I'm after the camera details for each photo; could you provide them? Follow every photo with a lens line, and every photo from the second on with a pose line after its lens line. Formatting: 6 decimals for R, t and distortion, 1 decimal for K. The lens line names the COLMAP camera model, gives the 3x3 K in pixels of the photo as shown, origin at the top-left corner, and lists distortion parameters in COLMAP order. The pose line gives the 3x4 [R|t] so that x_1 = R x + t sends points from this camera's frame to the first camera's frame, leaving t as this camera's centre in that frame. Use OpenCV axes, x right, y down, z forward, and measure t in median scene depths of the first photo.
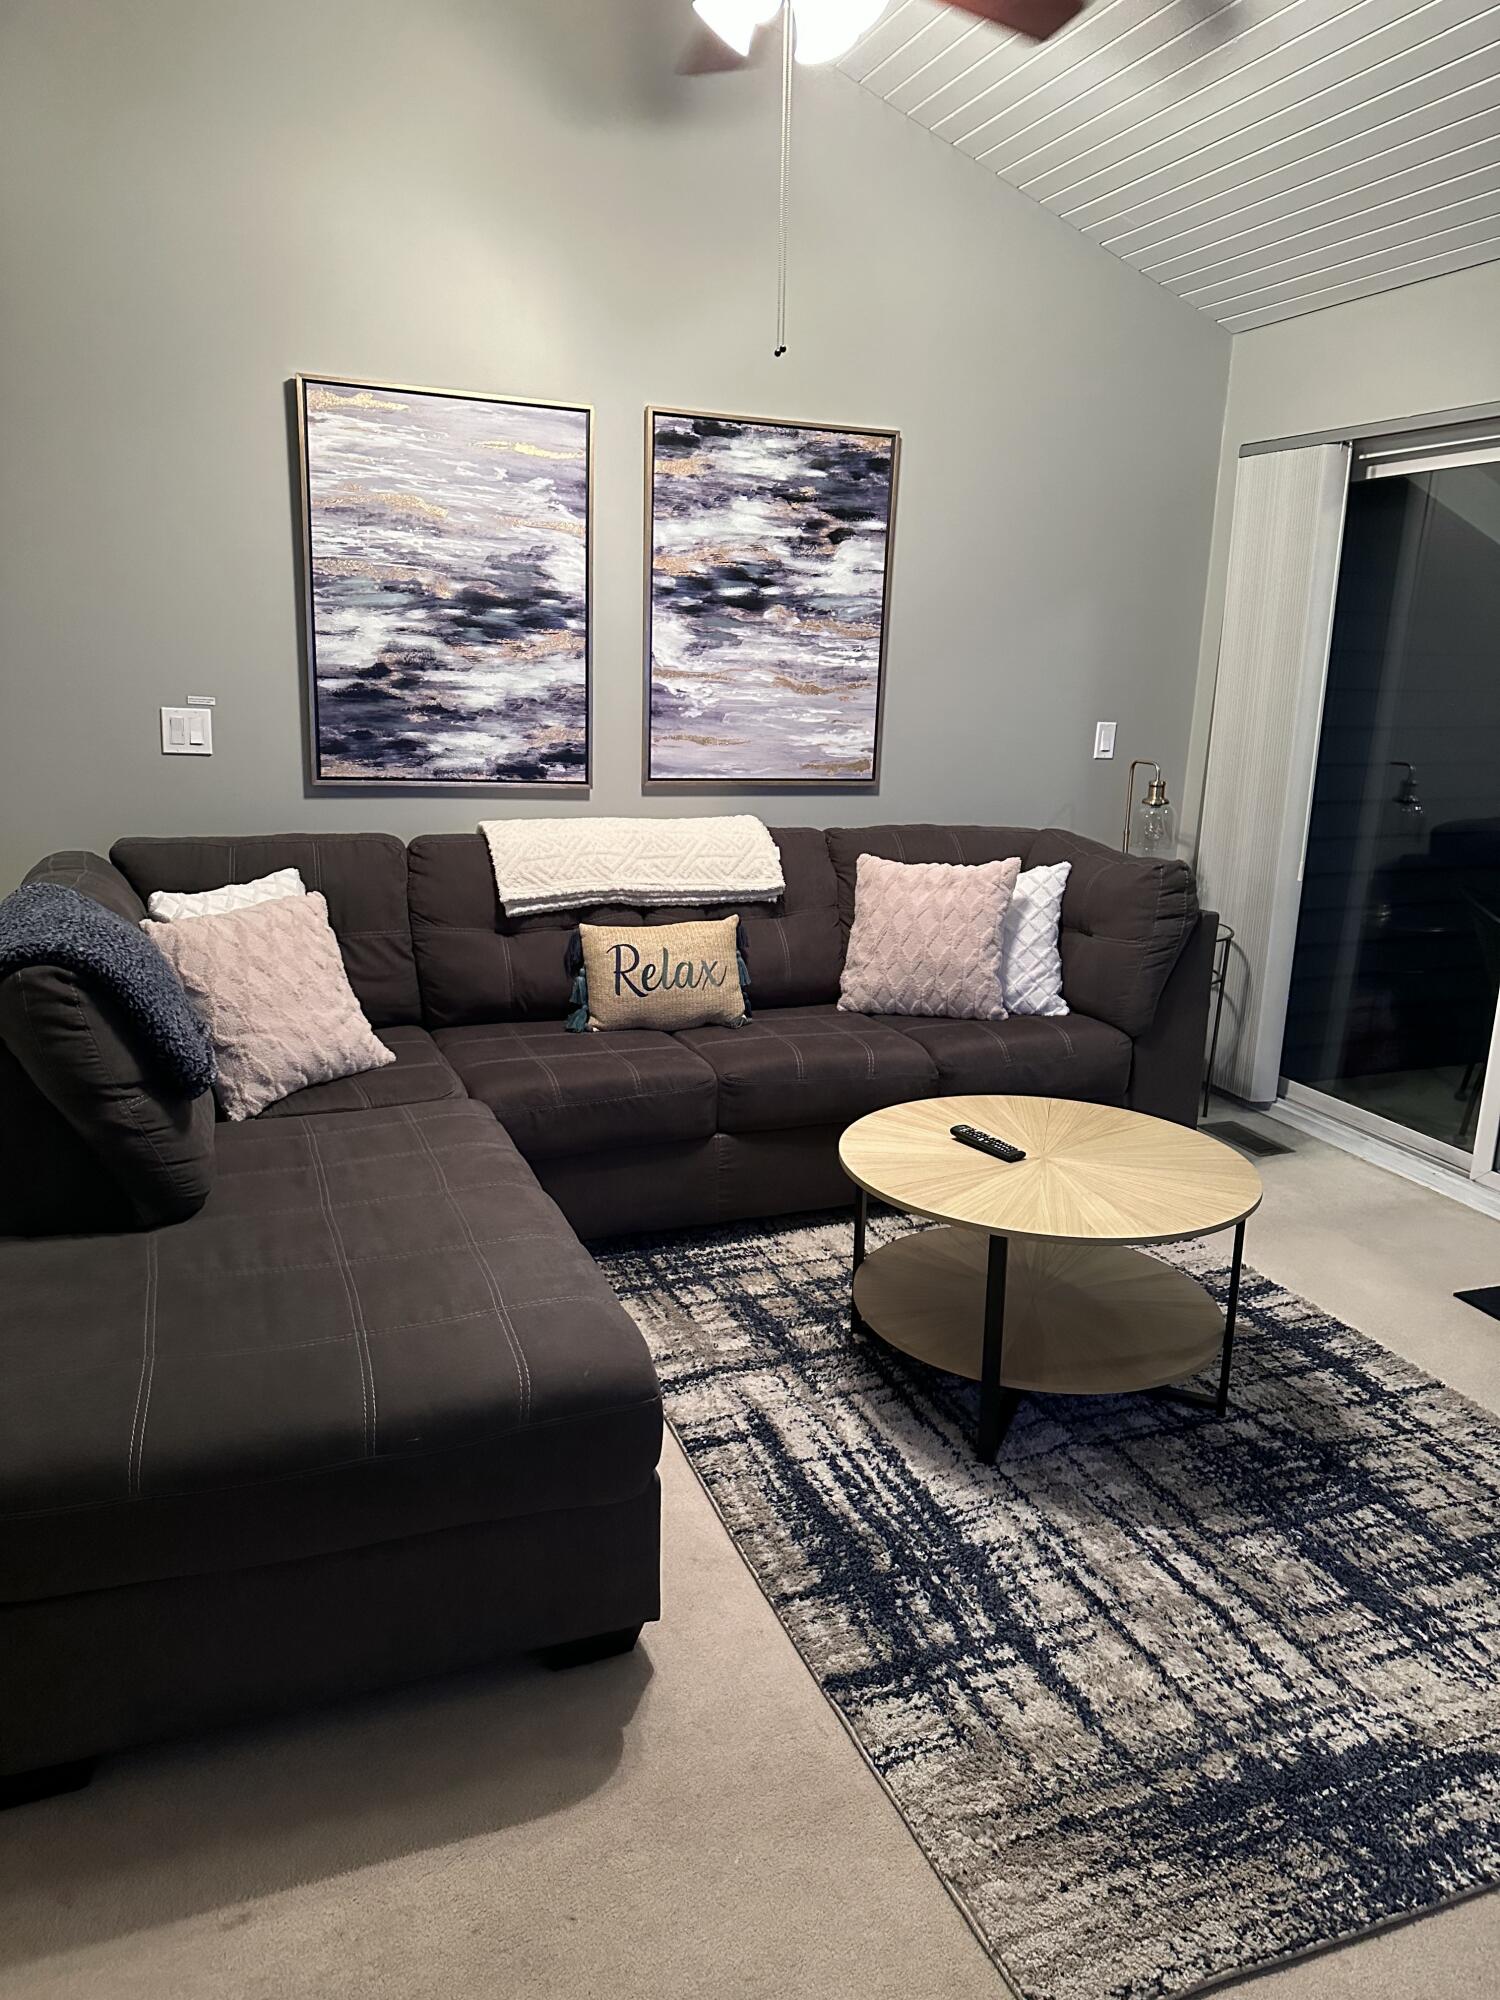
lens RADIAL K [[1385.1, 0, 747.1], [0, 1385.1, 1005.5], [0, 0, 1]] dist [0.127511, -0.182446]
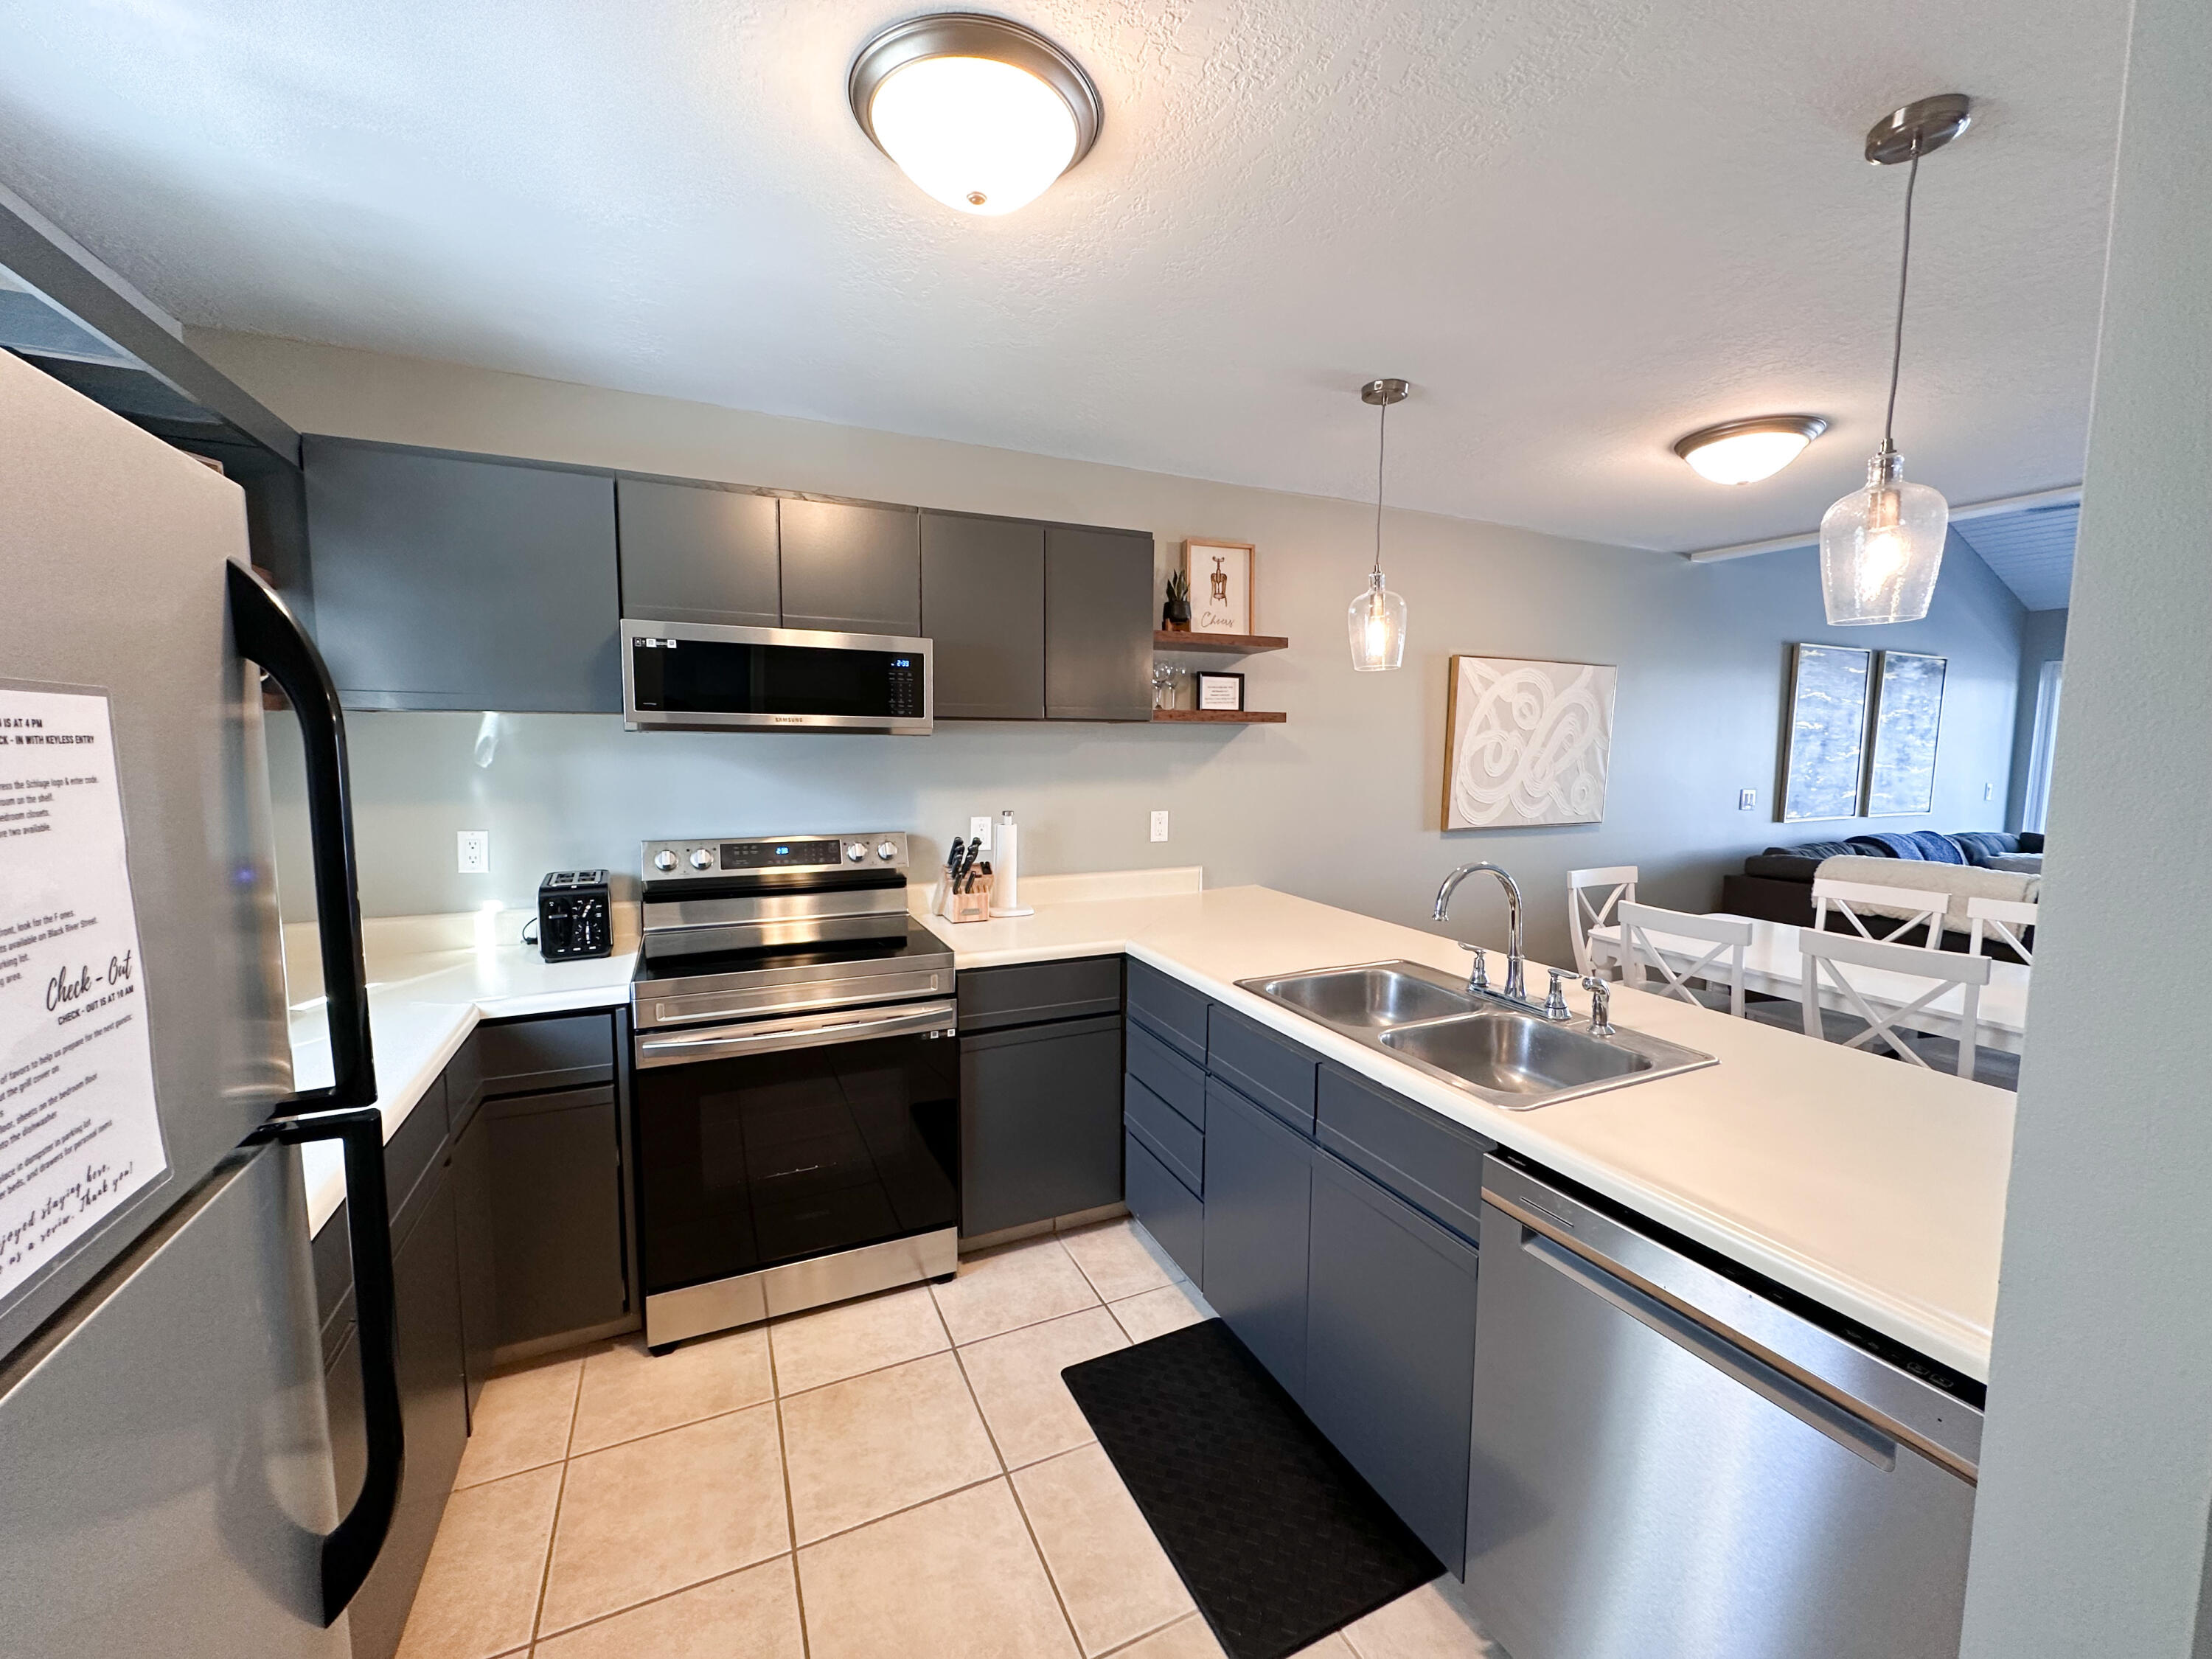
lens RADIAL K [[881.2, 0, 1110.8], [0, 881.2, 828.0], [0, 0, 1]] dist [-0.000195, -0.000305]
pose [[0.996606, -0.027348, 0.077645, -1.364917], [0.037944, 0.989642, -0.138452, 0.000382], [-0.073054, 0.140928, 0.987321, -0.244315]]
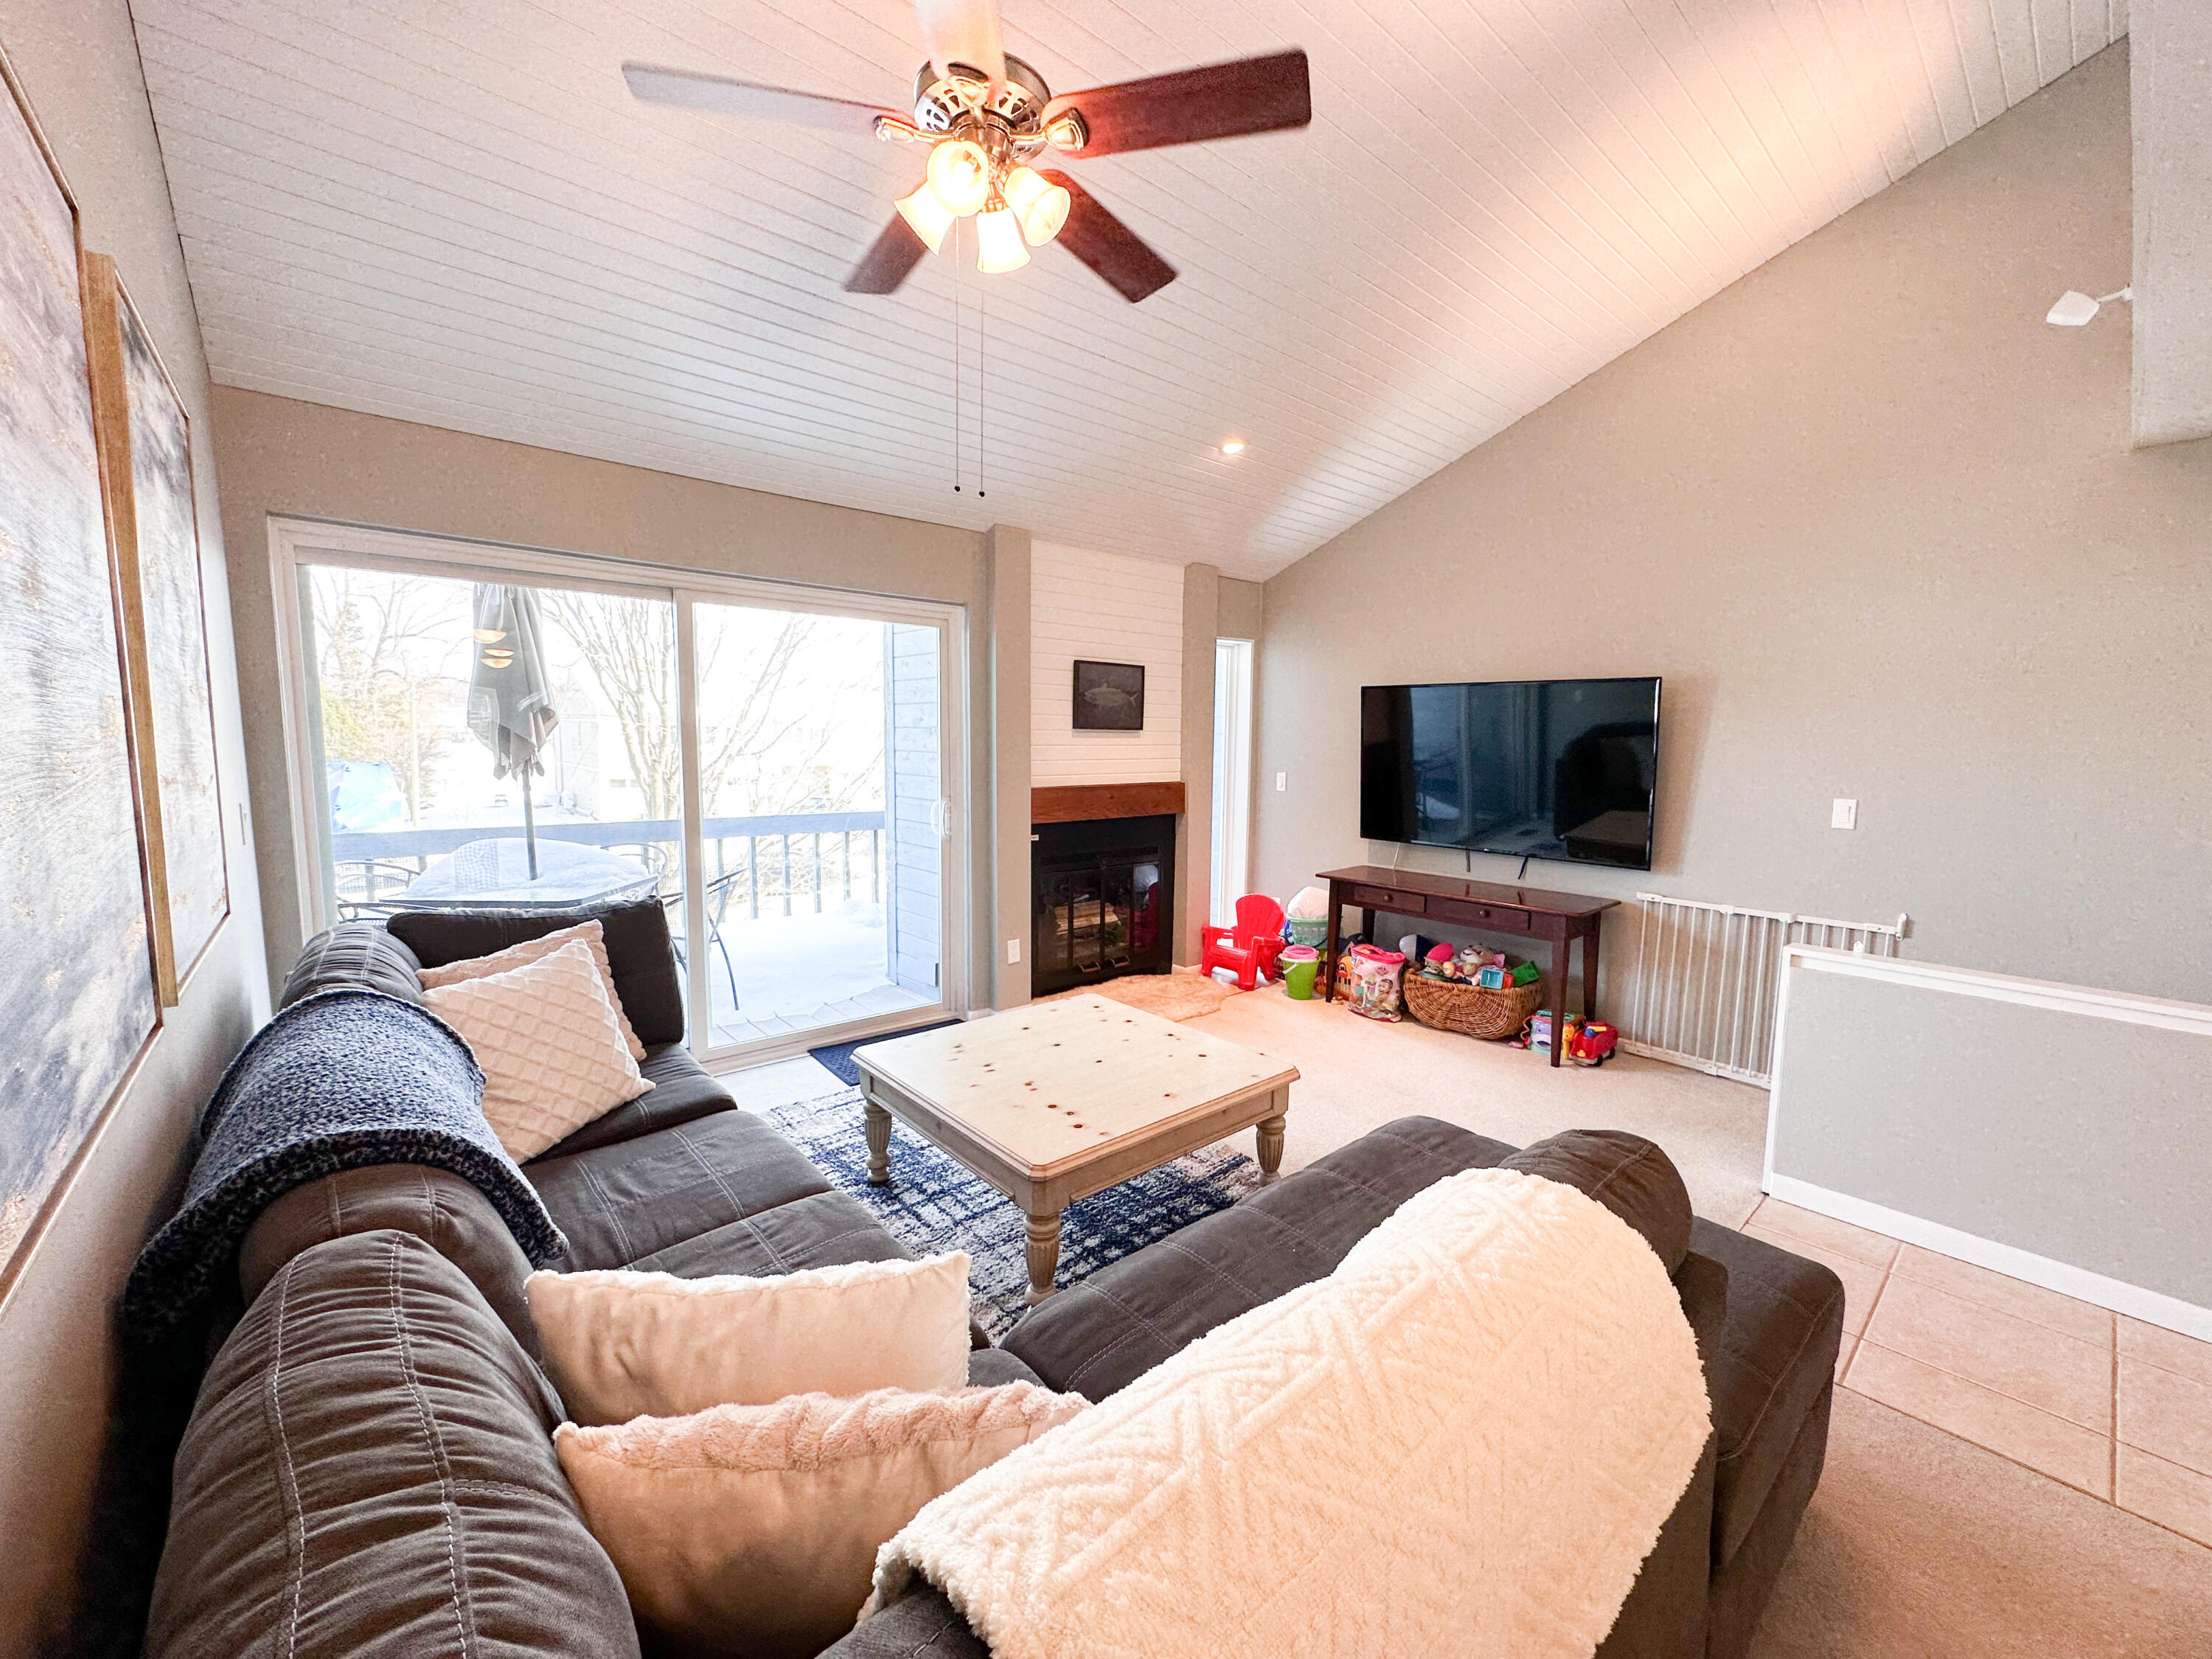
lens RADIAL K [[878.1, 0, 1108.1], [0, 878.1, 828.0], [0, 0, 1]] dist [0.000530, 0.000008]
pose [[-0.345196, -0.130677, 0.929389, -0.480071], [0.201349, 0.956891, 0.209329, -0.222323], [-0.916678, 0.259391, -0.304003, 0.798049]]
